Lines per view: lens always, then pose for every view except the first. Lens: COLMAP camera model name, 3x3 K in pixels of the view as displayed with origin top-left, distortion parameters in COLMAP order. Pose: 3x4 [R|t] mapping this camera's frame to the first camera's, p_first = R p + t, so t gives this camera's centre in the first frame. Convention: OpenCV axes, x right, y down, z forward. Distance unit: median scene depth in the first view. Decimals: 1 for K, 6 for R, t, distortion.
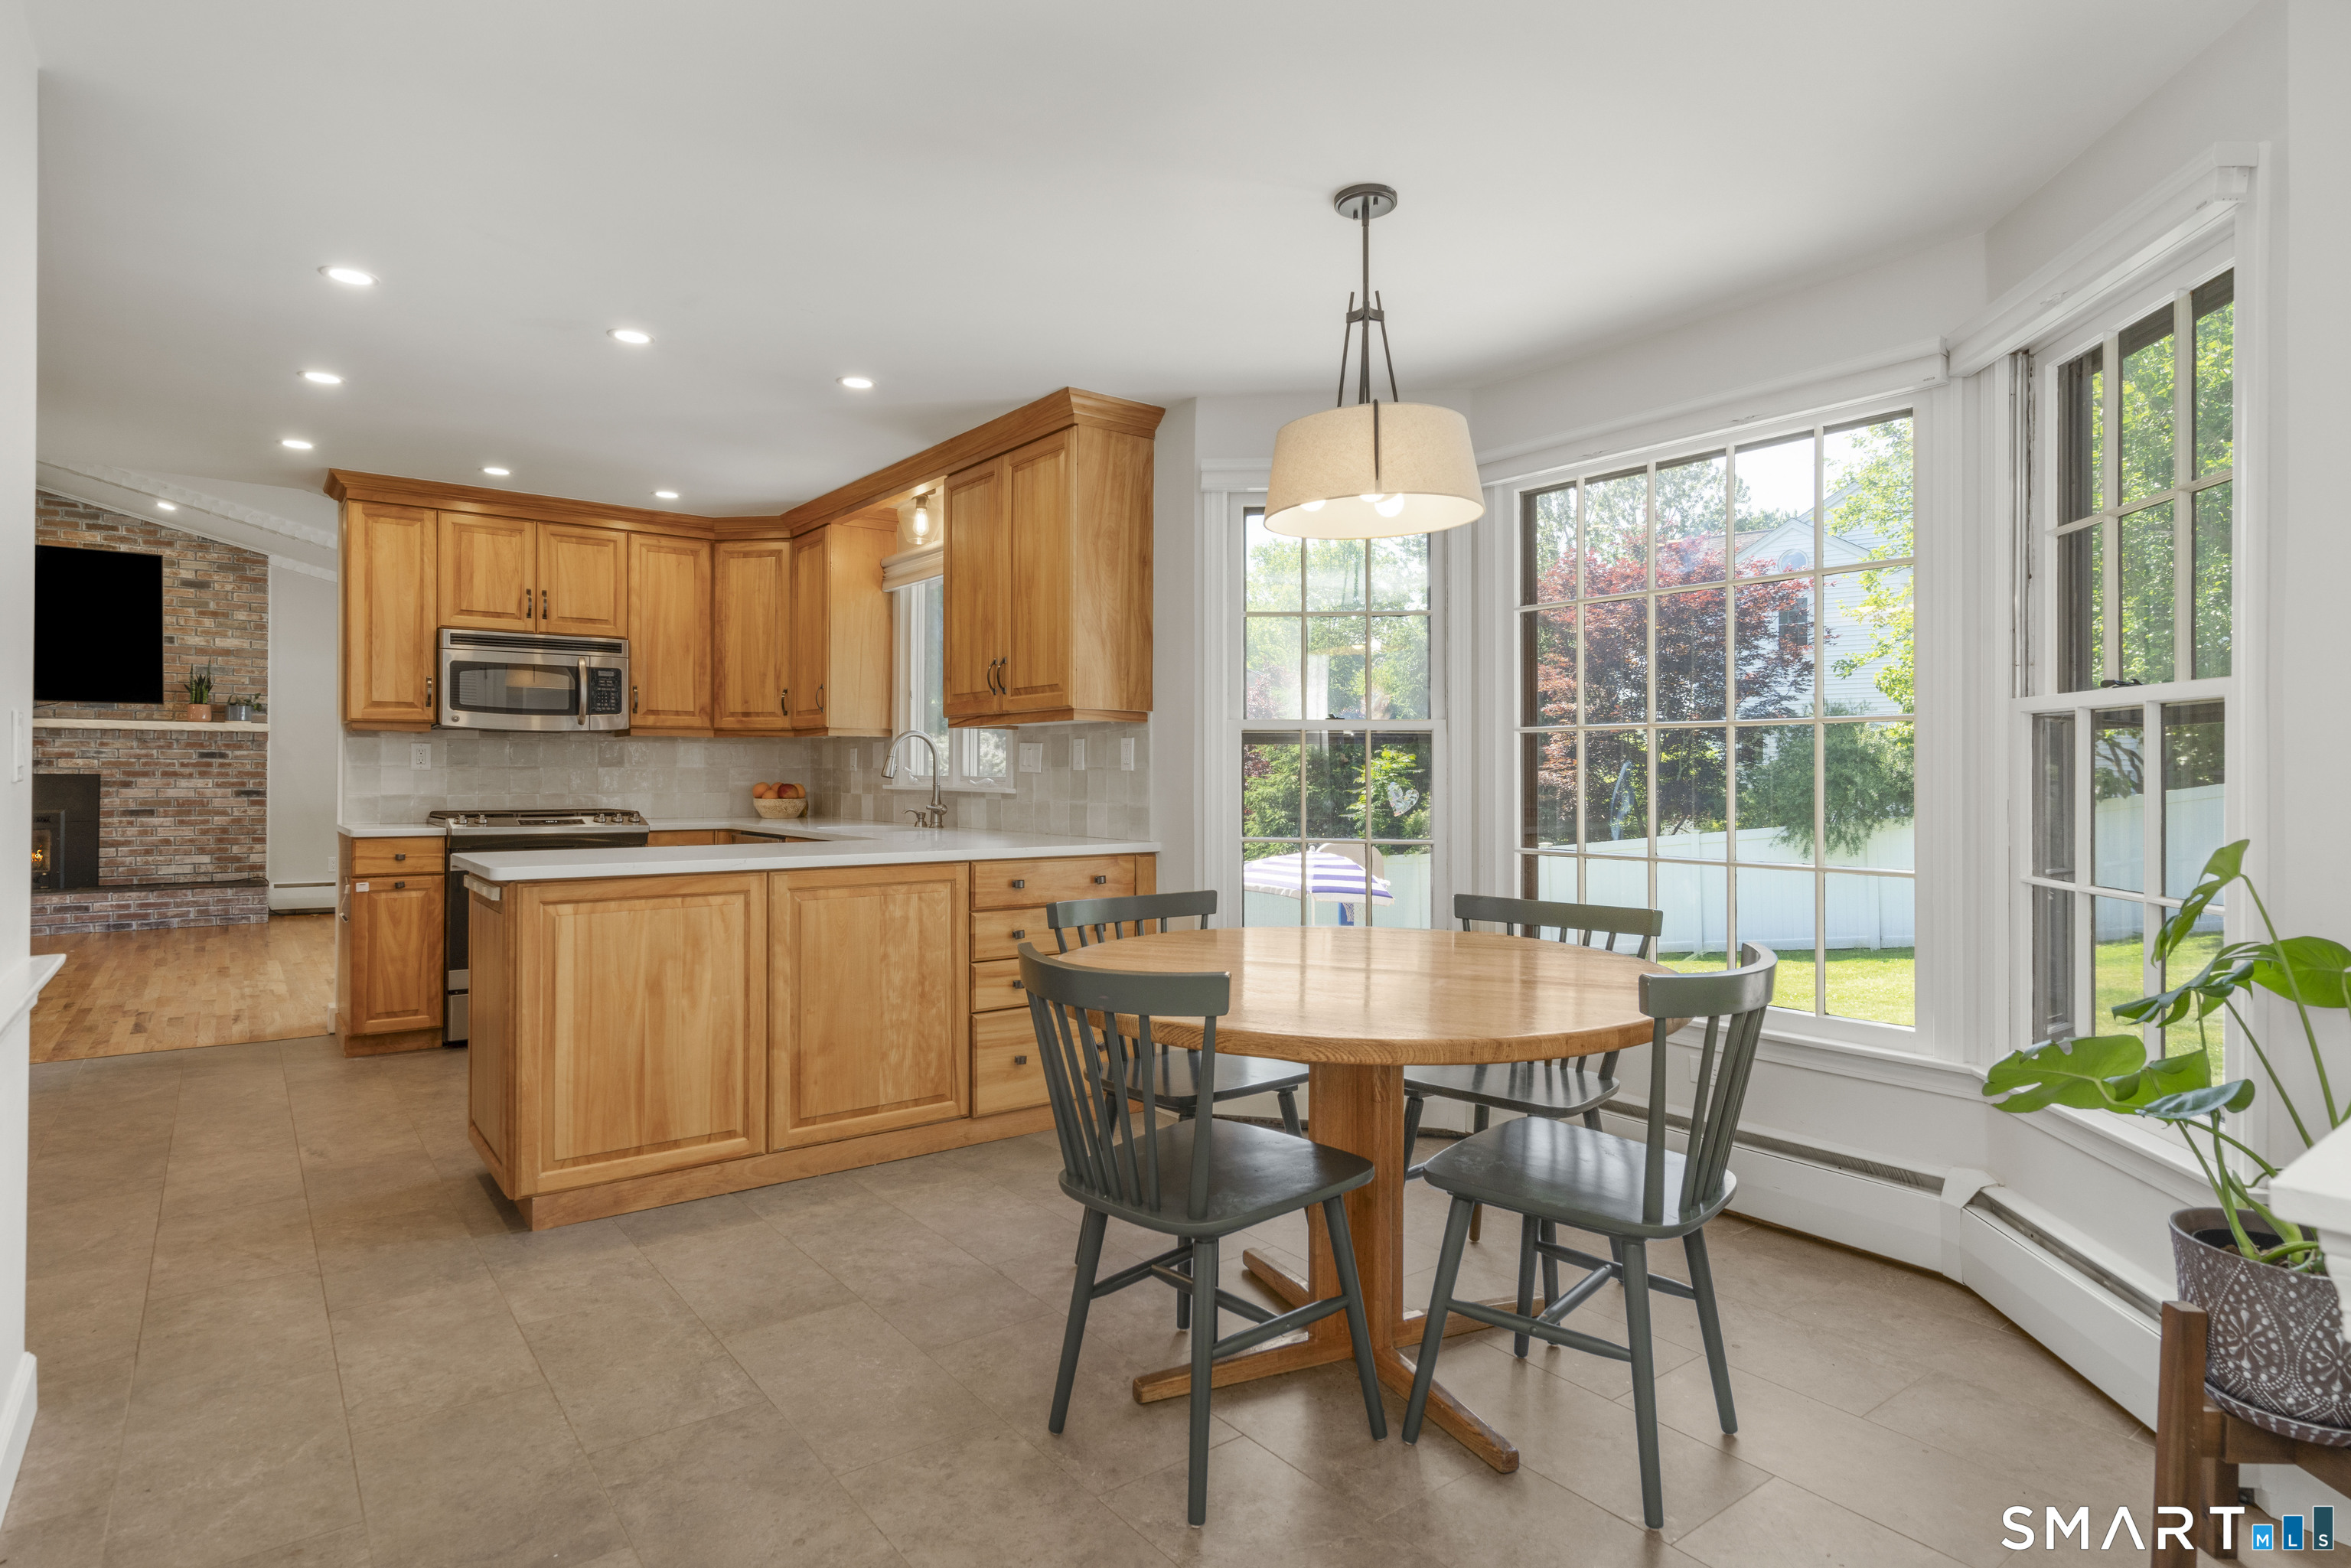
lens RADIAL K [[1261.7, 0, 1174.9], [0, 1261.7, 778.1], [0, 0, 1]] dist [0.000478, 0.000064]
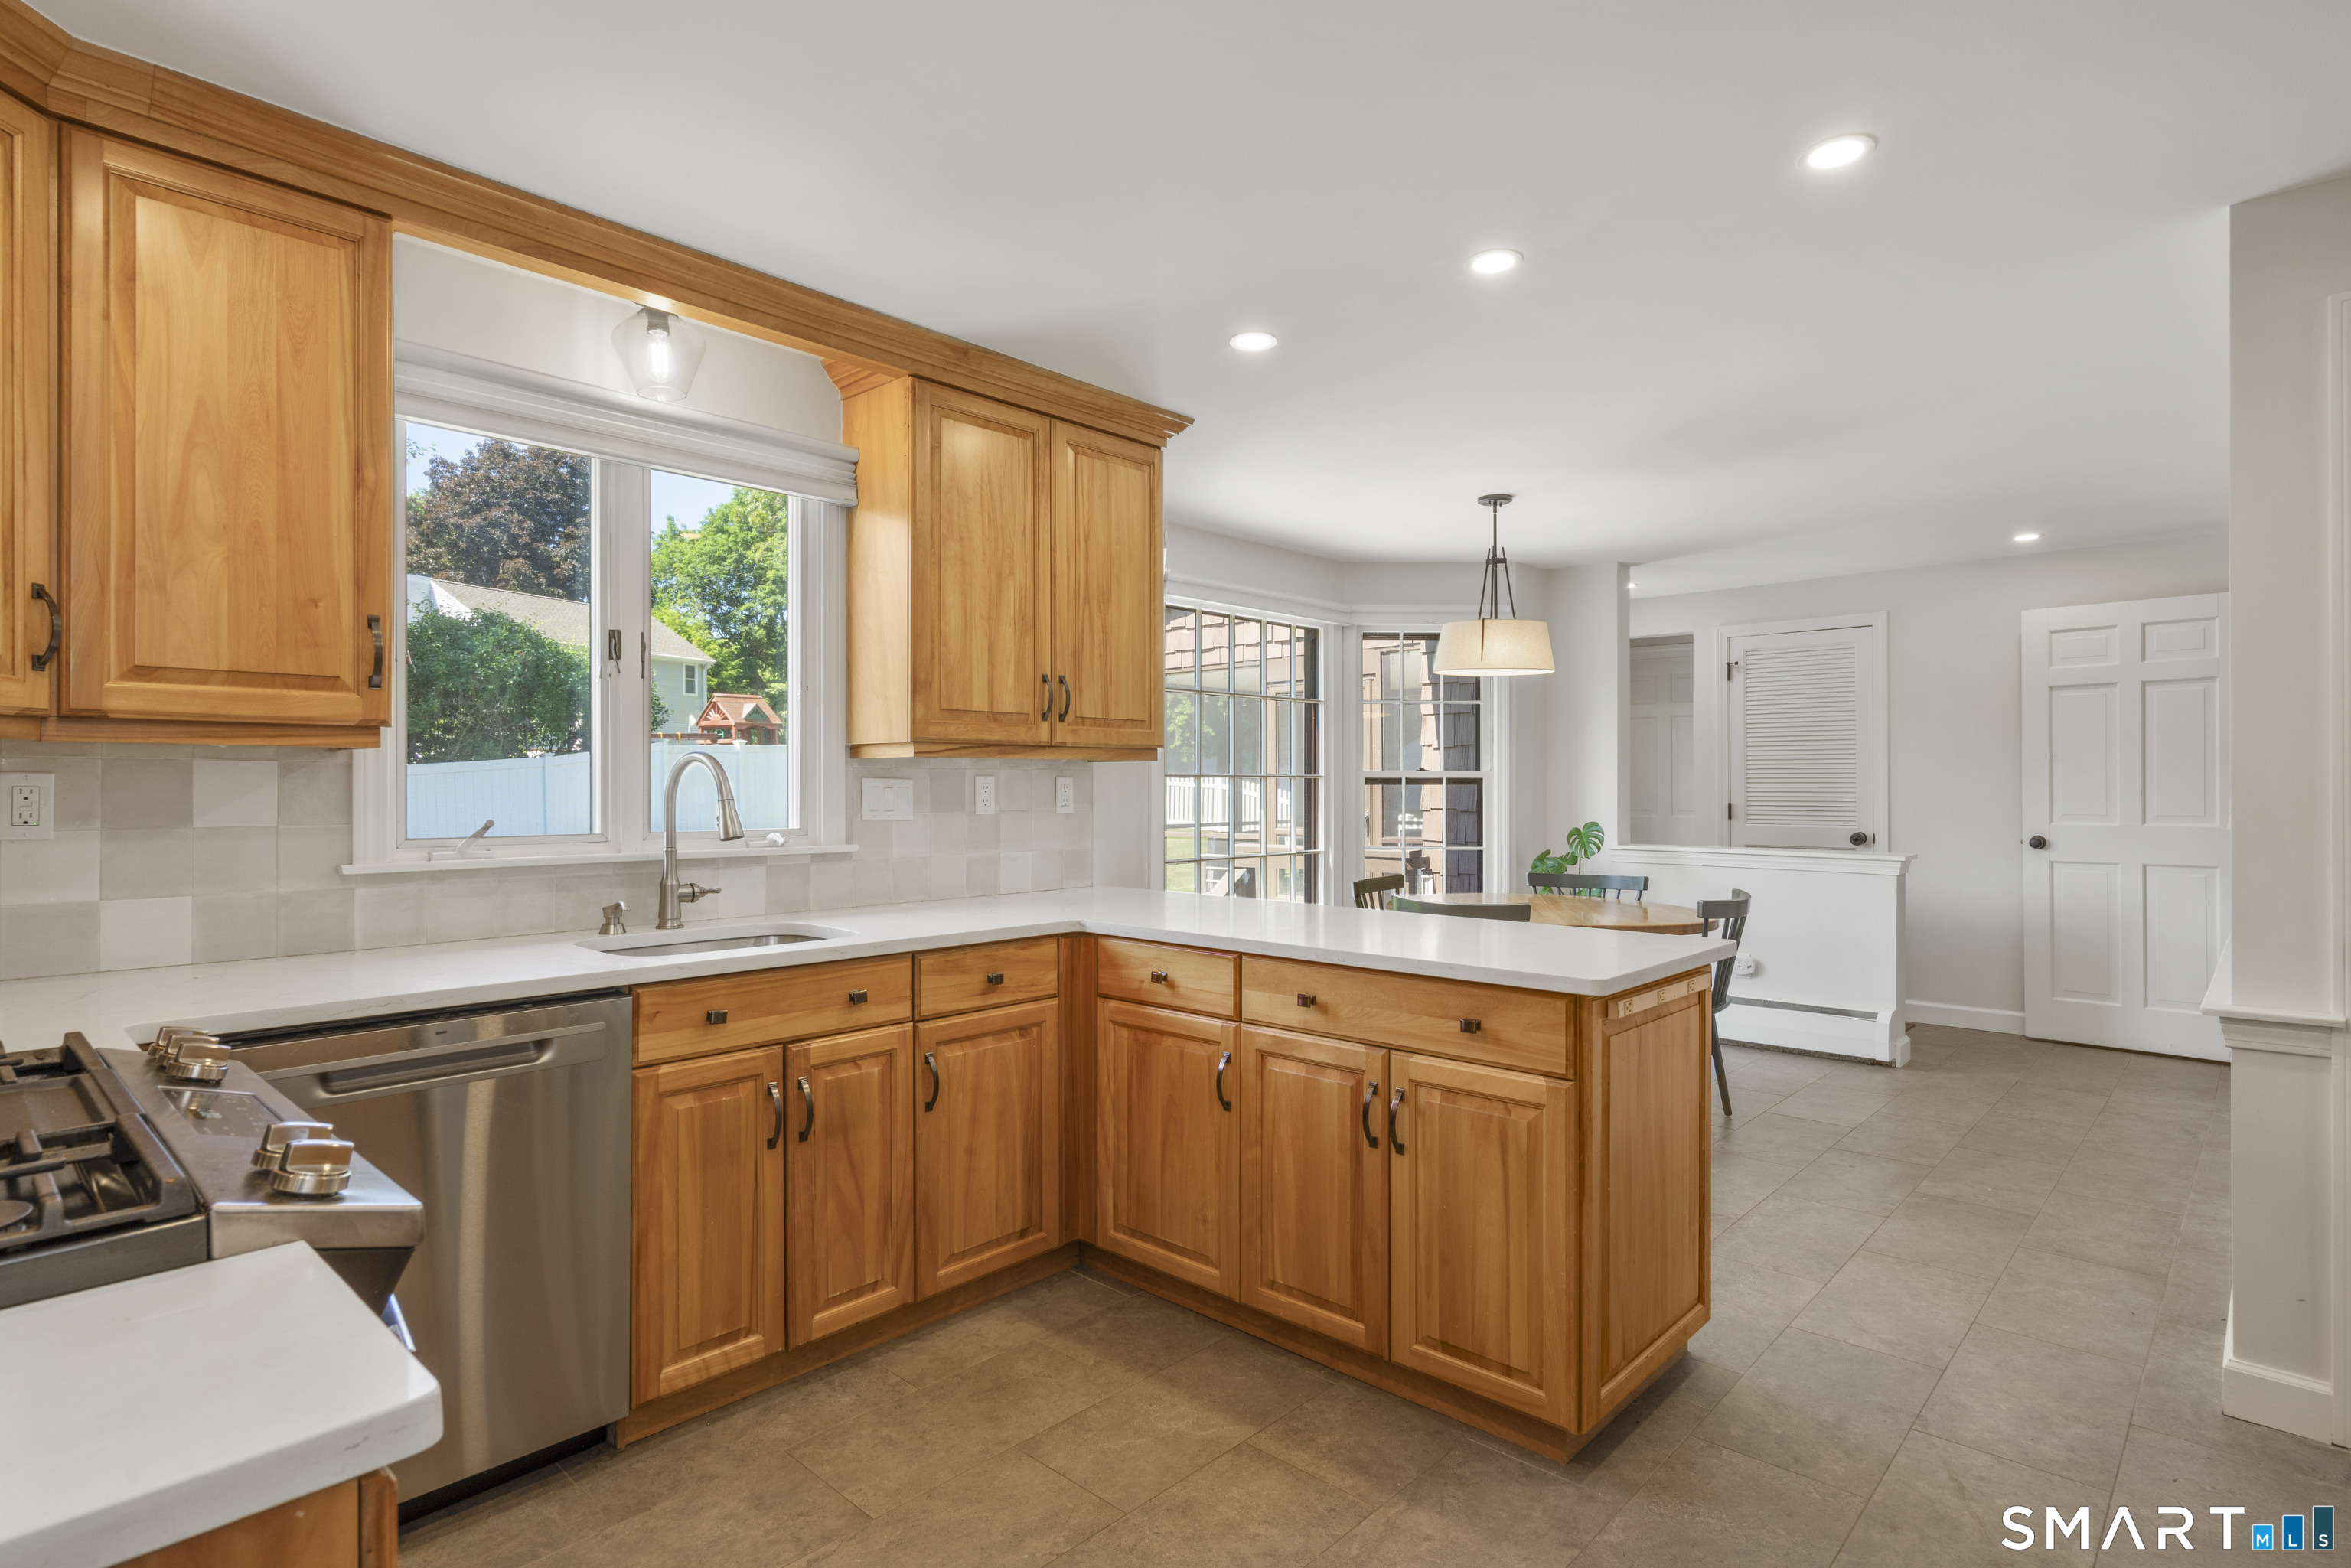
lens RADIAL K [[1194.1, 0, 1173.5], [0, 1194.1, 783.7], [0, 0, 1]] dist [-0.020770, -0.000236]
pose [[-0.169011, 0.002911, 0.985610, -1.446056], [0.006927, 0.999974, -0.001765, -0.040159], [-0.985590, 0.006529, -0.169026, 1.708065]]
